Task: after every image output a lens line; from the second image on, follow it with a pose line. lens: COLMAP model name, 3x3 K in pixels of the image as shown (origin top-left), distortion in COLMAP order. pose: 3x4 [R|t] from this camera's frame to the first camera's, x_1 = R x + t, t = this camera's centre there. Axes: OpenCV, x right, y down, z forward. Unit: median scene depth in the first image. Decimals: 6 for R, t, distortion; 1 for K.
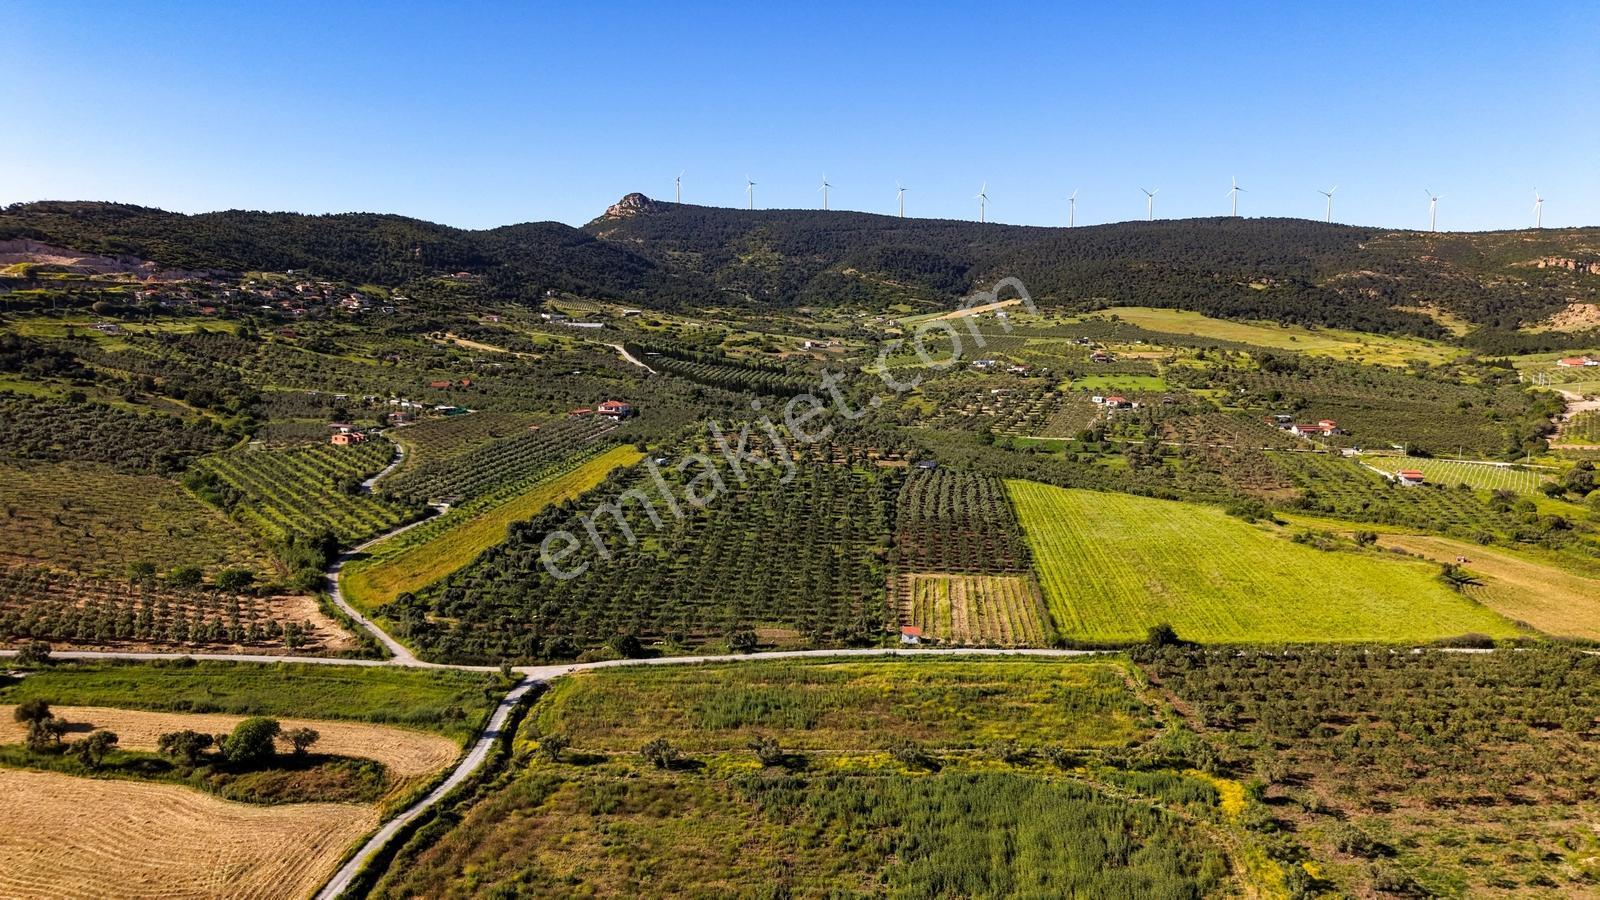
lens RADIAL K [[1064.5, 0, 799.5], [0, 1064.5, 443.8], [0, 0, 1]] dist [0.047942, -0.056653]
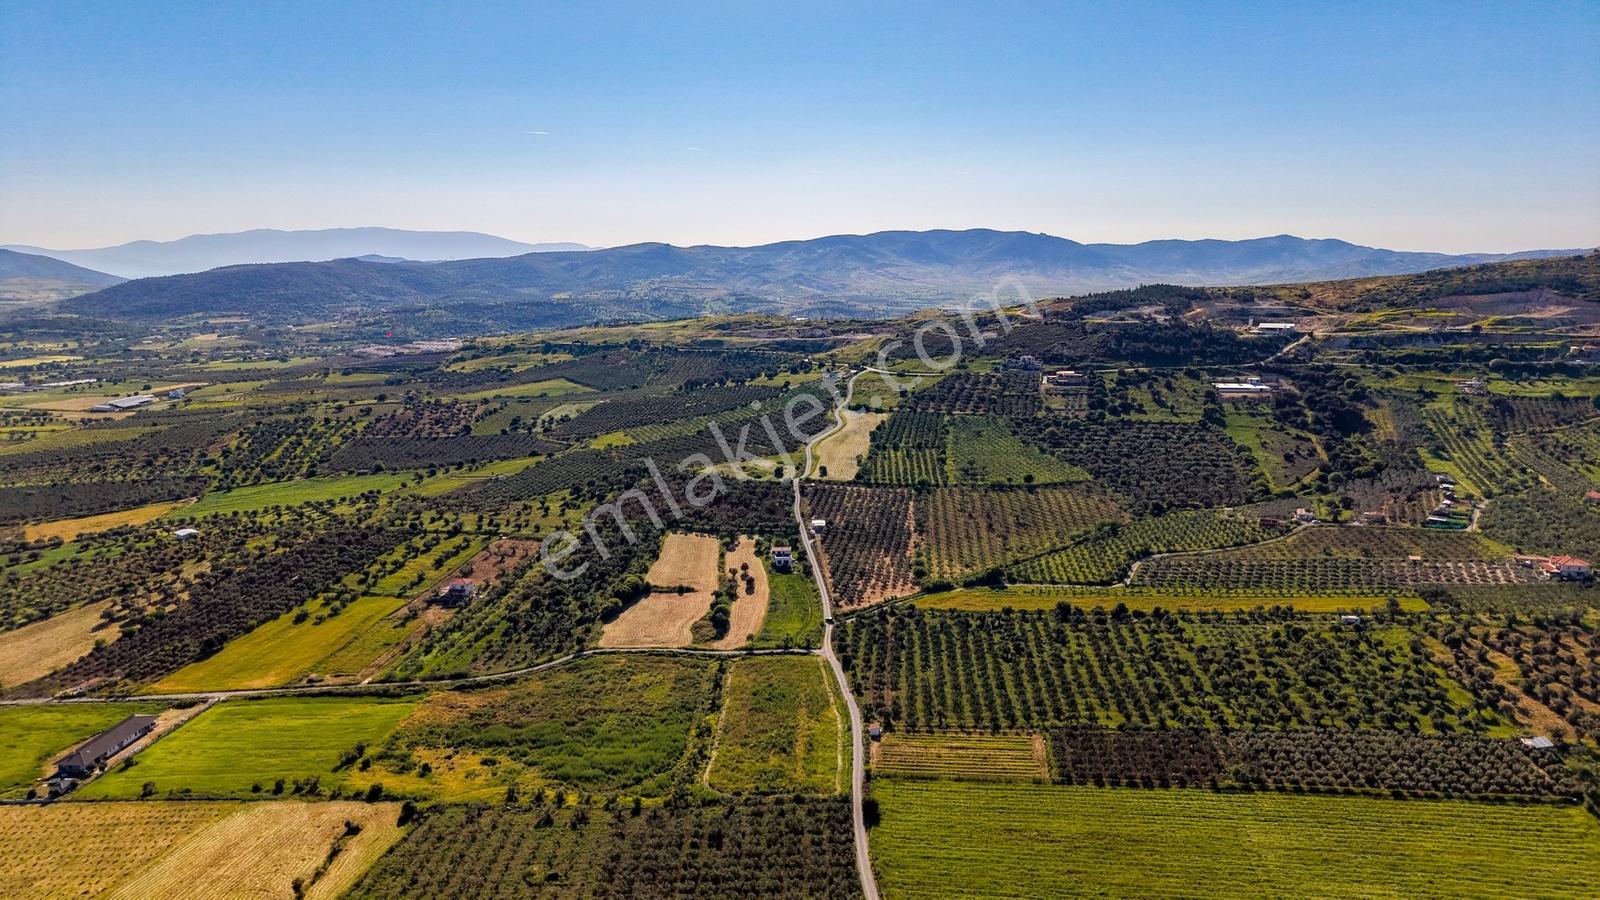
lens RADIAL K [[1064.5, 0, 797.1], [0, 1064.5, 449.8], [0, 0, 1]] dist [0.047942, -0.056653]
pose [[-0.013870, 0.174616, -0.984539, 1.597768], [-0.120439, 0.977173, 0.175006, -0.478944], [0.992624, 0.121004, 0.007477, 0.871149]]
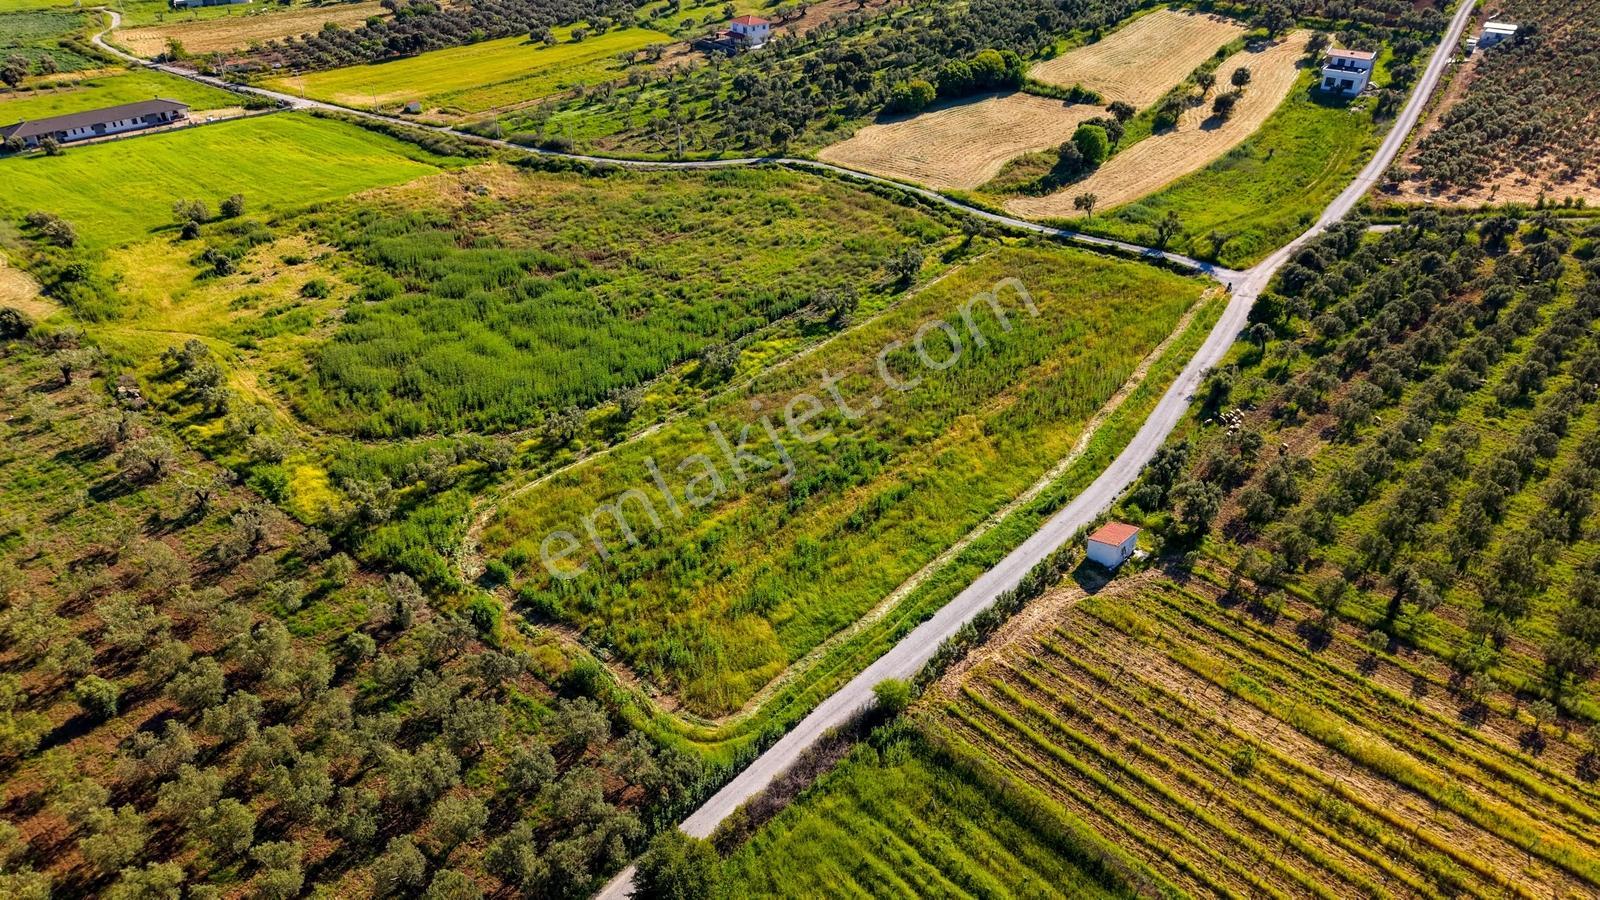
lens RADIAL K [[1064.5, 0, 796.0], [0, 1064.5, 448.4], [0, 0, 1]] dist [0.047942, -0.056653]
pose [[-0.642019, 0.402715, -0.652406, 0.473306], [-0.100198, 0.799569, 0.592157, -0.096381], [0.760113, 0.445546, -0.472987, 1.141473]]
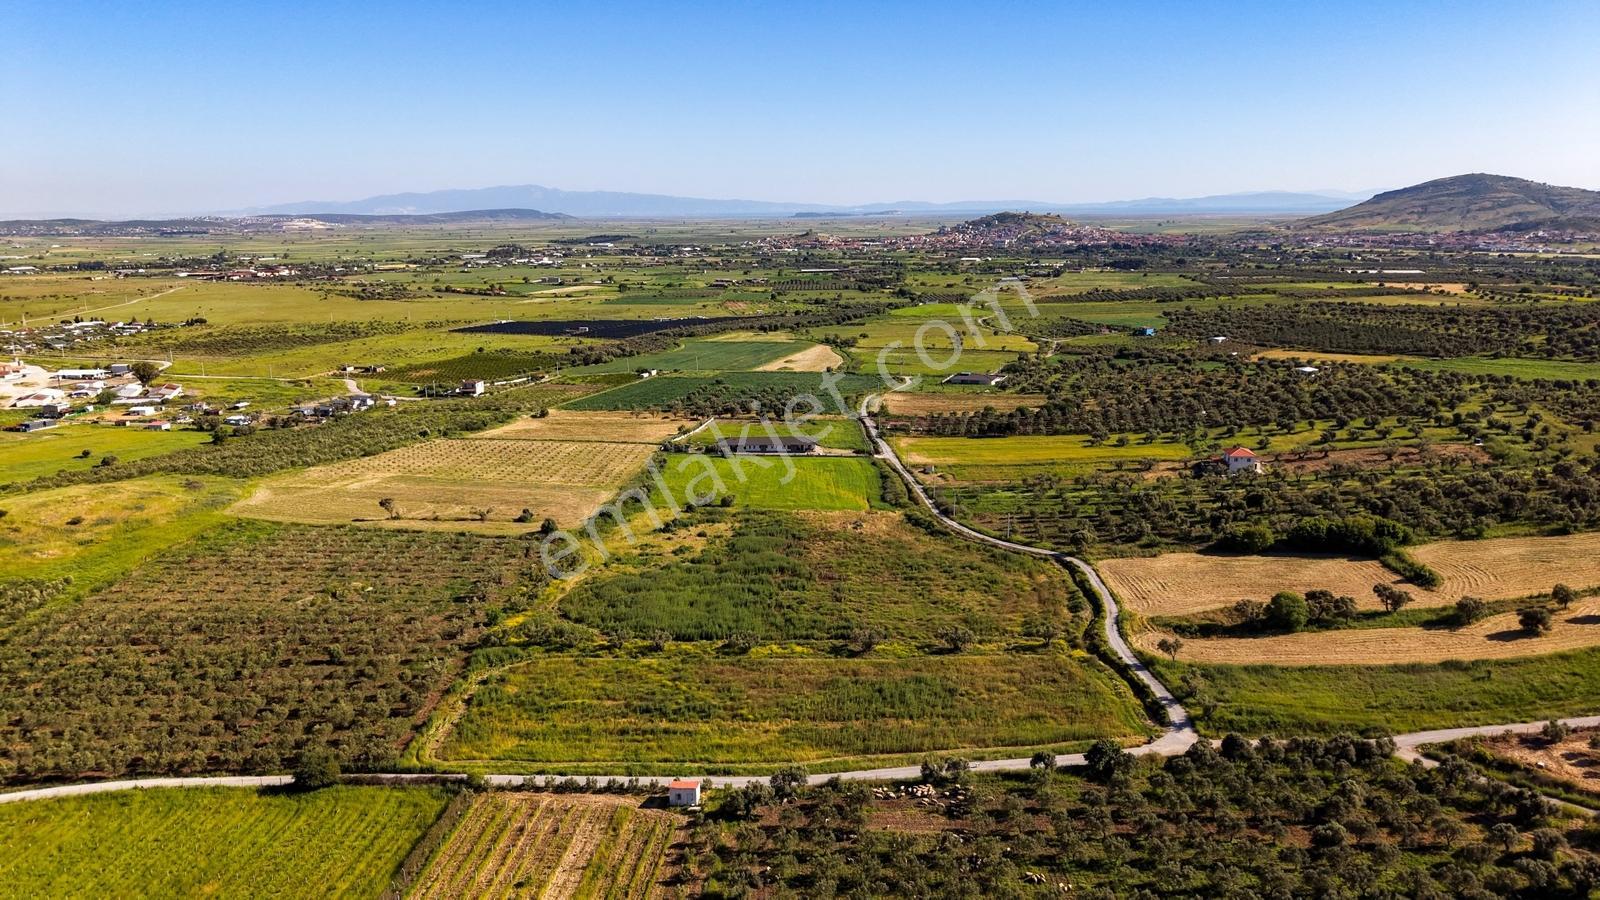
lens RADIAL K [[1064.5, 0, 801.8], [0, 1064.5, 453.2], [0, 0, 1]] dist [0.047942, -0.056653]
pose [[-0.999655, 0.014434, -0.021940, 0.048820], [0.005912, 0.937659, 0.347507, -0.244131], [0.025588, 0.347258, -0.937421, 1.605260]]
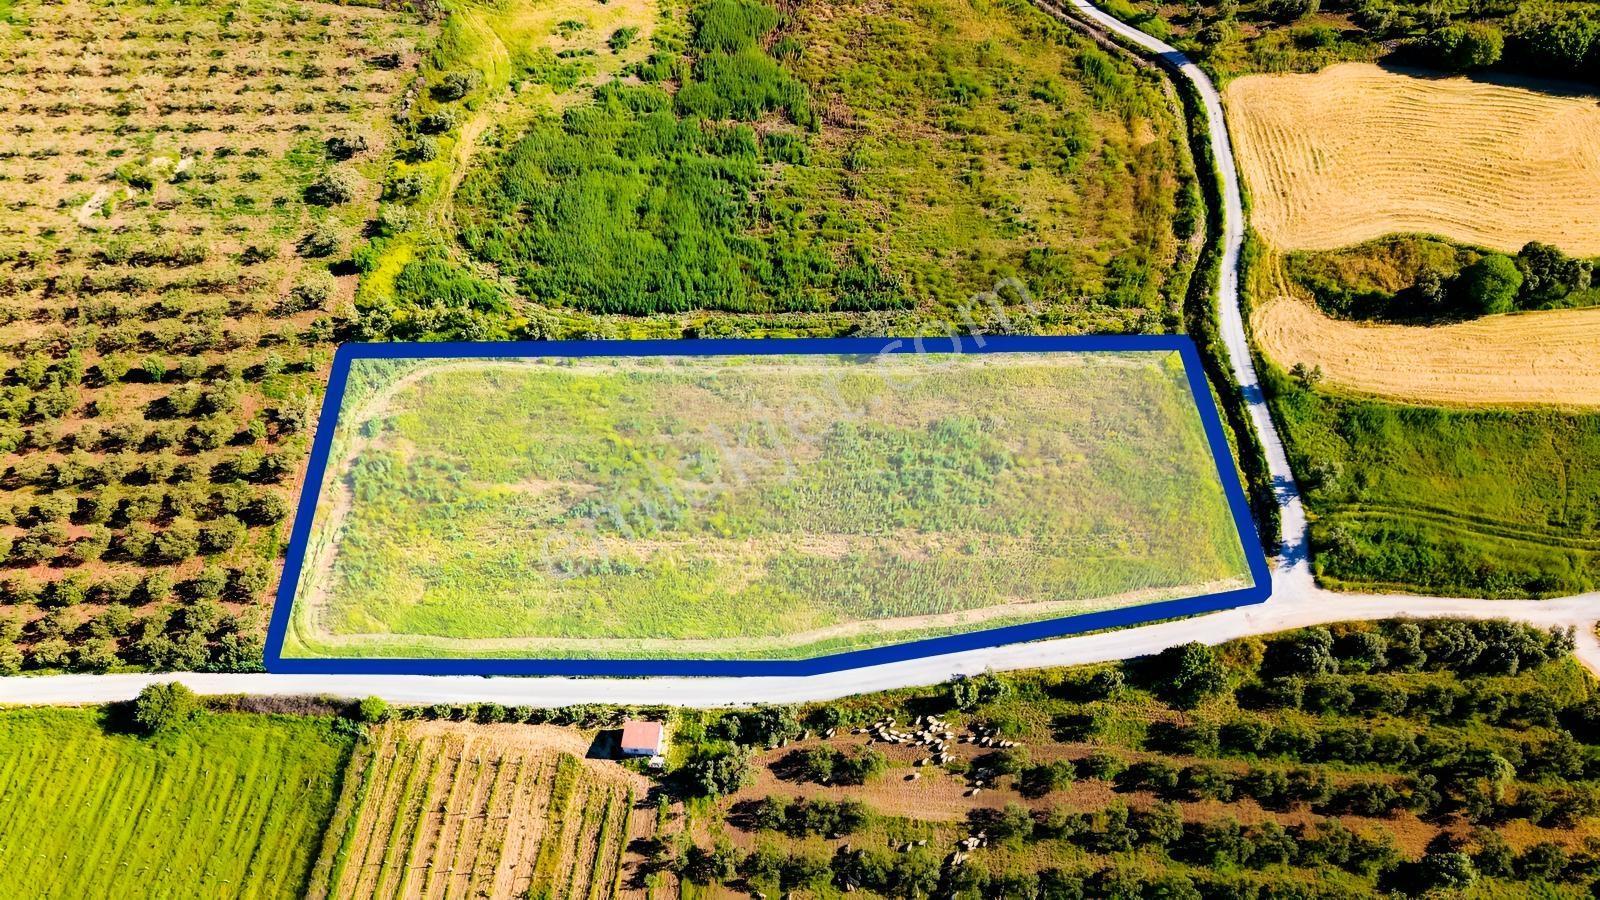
lens RADIAL K [[1064.5, 0, 800.8], [0, 1064.5, 448.6], [0, 0, 1]] dist [0.047942, -0.056653]
pose [[-0.999766, 0.021538, -0.002162, 0.030842], [0.006751, 0.405145, 0.914228, -0.351154], [0.020567, 0.913999, -0.405195, 1.132342]]
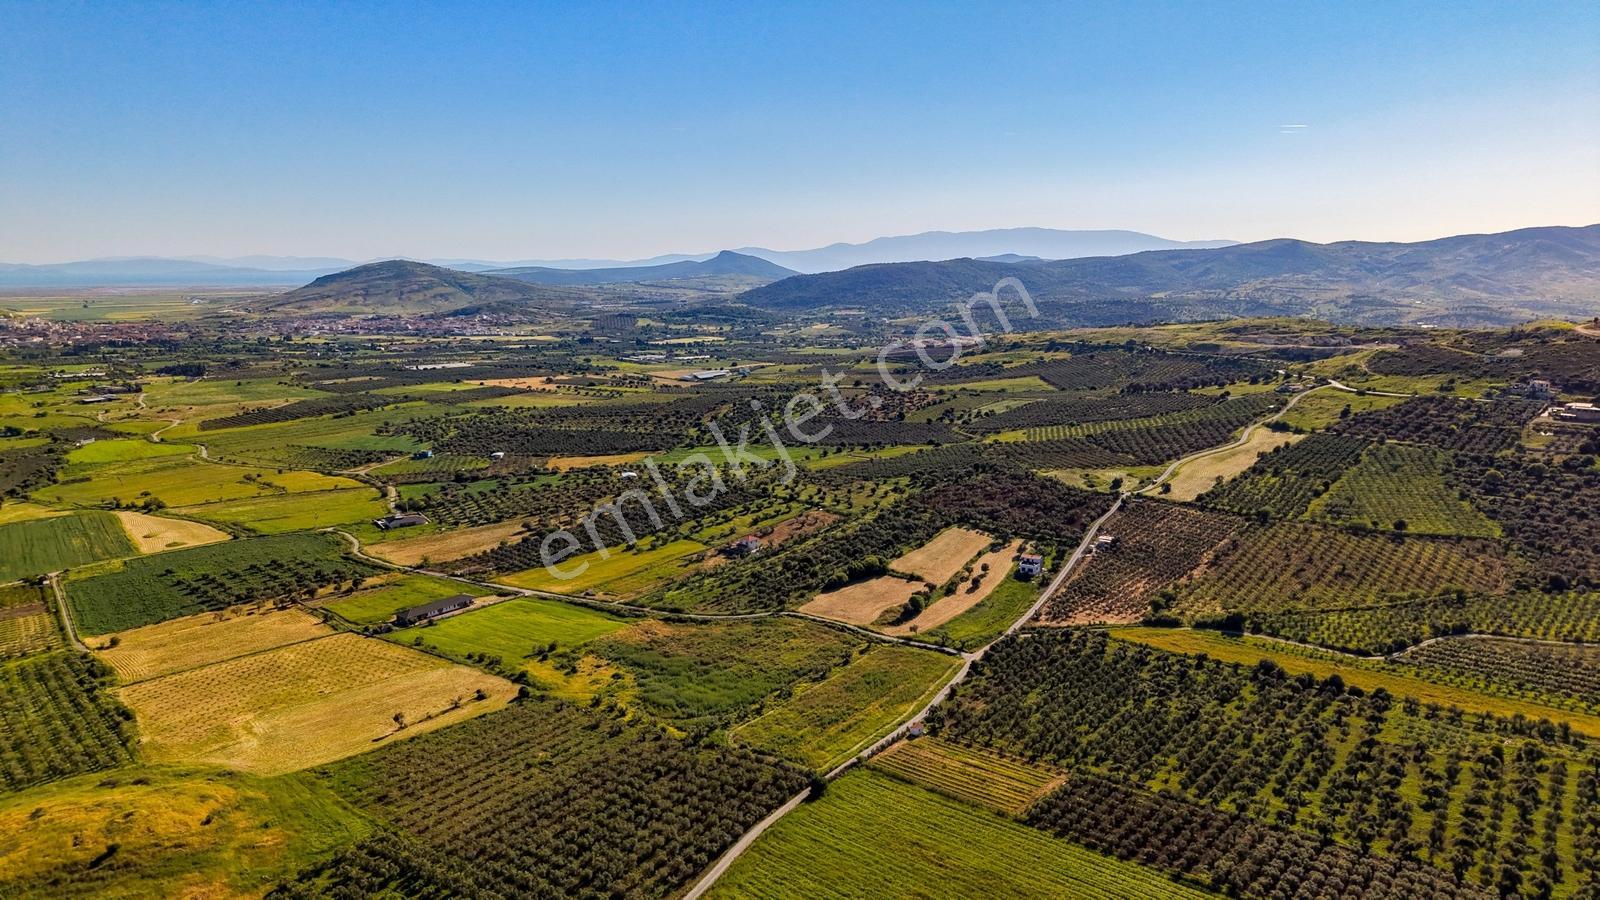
lens RADIAL K [[1064.5, 0, 792.2], [0, 1064.5, 436.0], [0, 0, 1]] dist [0.047942, -0.056653]
pose [[-0.566060, 0.134895, -0.813253, 1.449789], [-0.099706, 0.968075, 0.229975, -0.580751], [0.818312, 0.211266, -0.534539, 1.653827]]
